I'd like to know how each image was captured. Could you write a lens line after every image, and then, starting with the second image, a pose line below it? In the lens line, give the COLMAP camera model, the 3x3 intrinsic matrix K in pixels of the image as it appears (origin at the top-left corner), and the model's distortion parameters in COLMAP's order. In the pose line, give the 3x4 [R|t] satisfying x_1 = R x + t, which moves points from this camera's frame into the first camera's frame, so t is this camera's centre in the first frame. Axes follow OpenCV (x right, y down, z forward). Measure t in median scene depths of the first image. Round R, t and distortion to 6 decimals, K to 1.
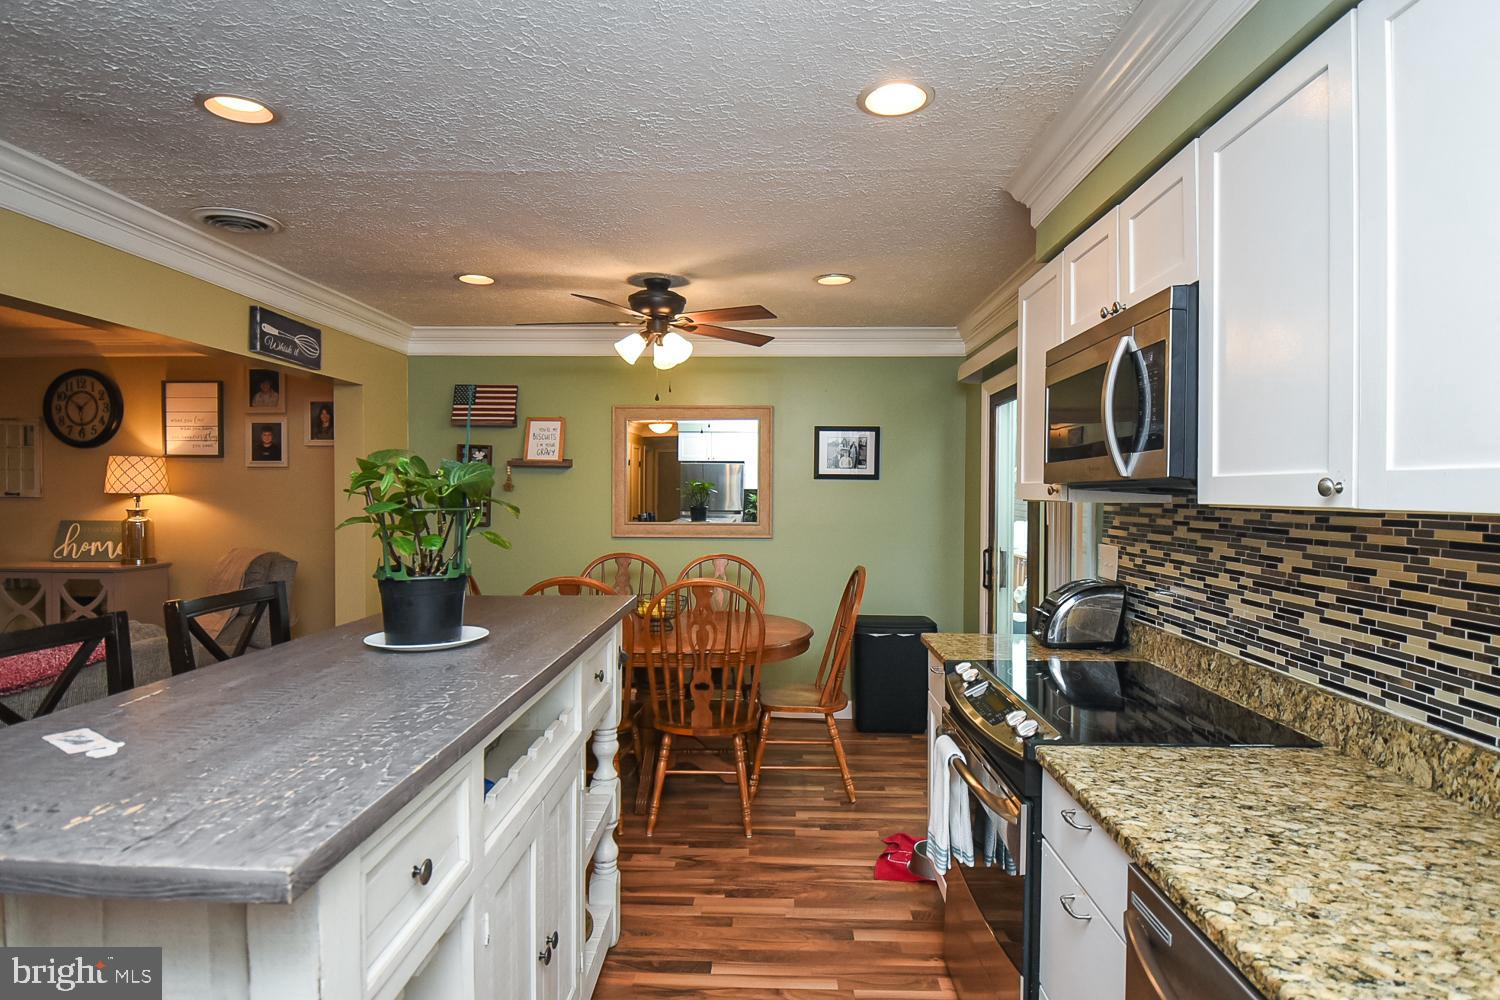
lens RADIAL K [[815.0, 0, 753.0], [0, 815.0, 495.8], [0, 0, 1]] dist [0.047126, -0.051652]
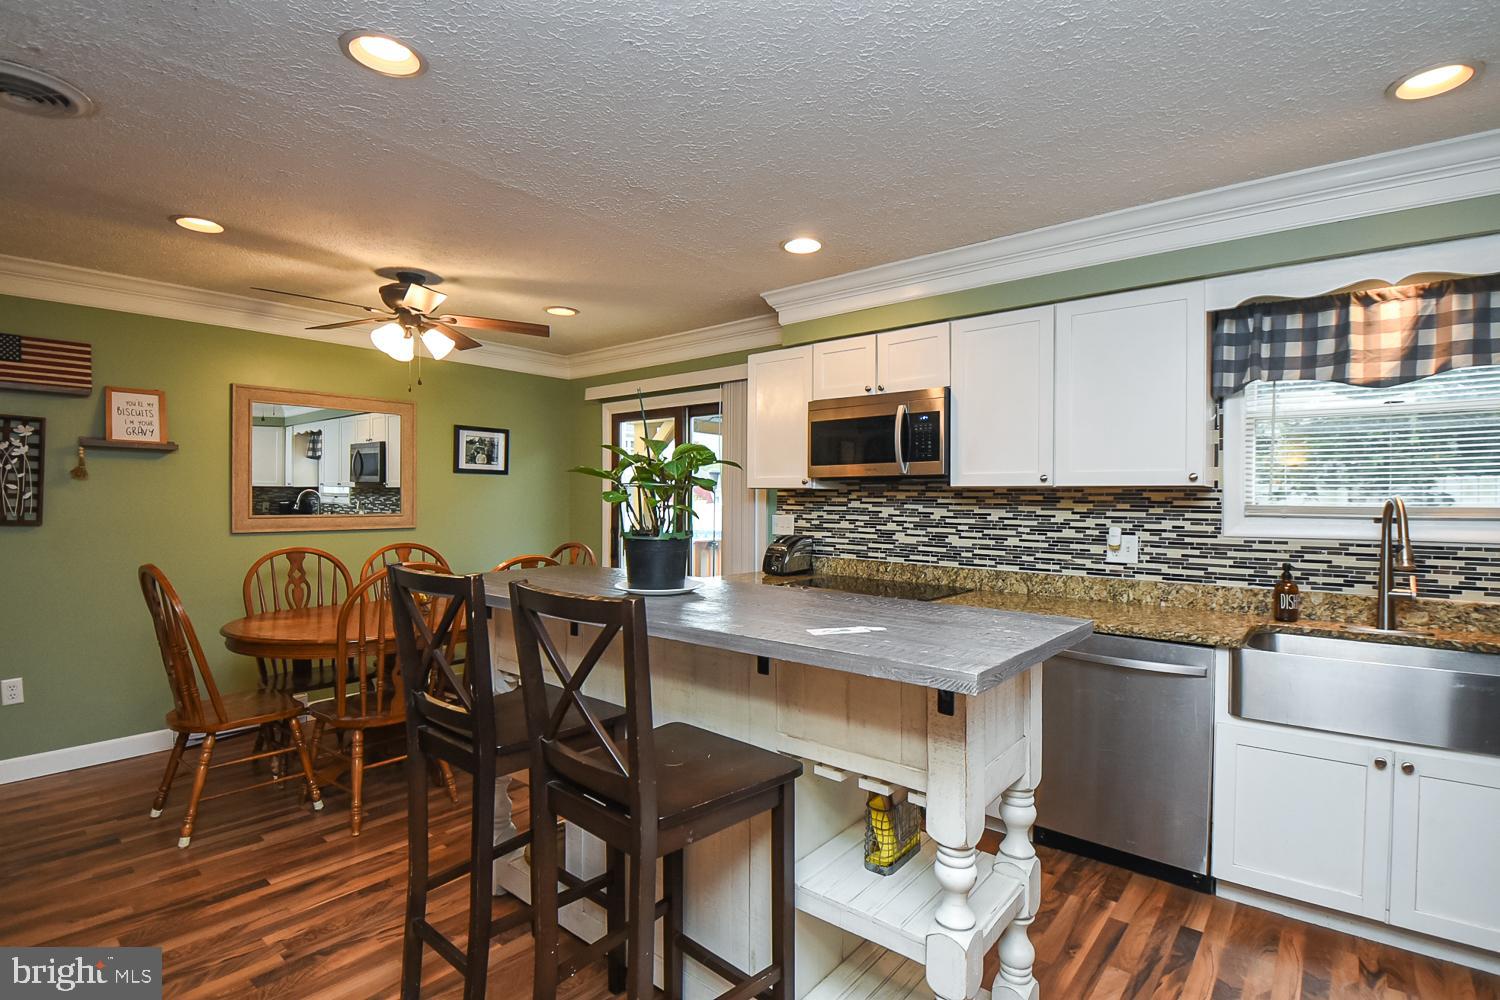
lens RADIAL K [[716.2, 0, 760.3], [0, 716.2, 508.9], [0, 0, 1]] dist [0.003182, -0.017066]
pose [[0.616291, -0.013781, 0.787398, -1.023597], [0.001070, 0.999861, 0.016662, 0.030129], [-0.787518, -0.009426, 0.616220, 0.168831]]
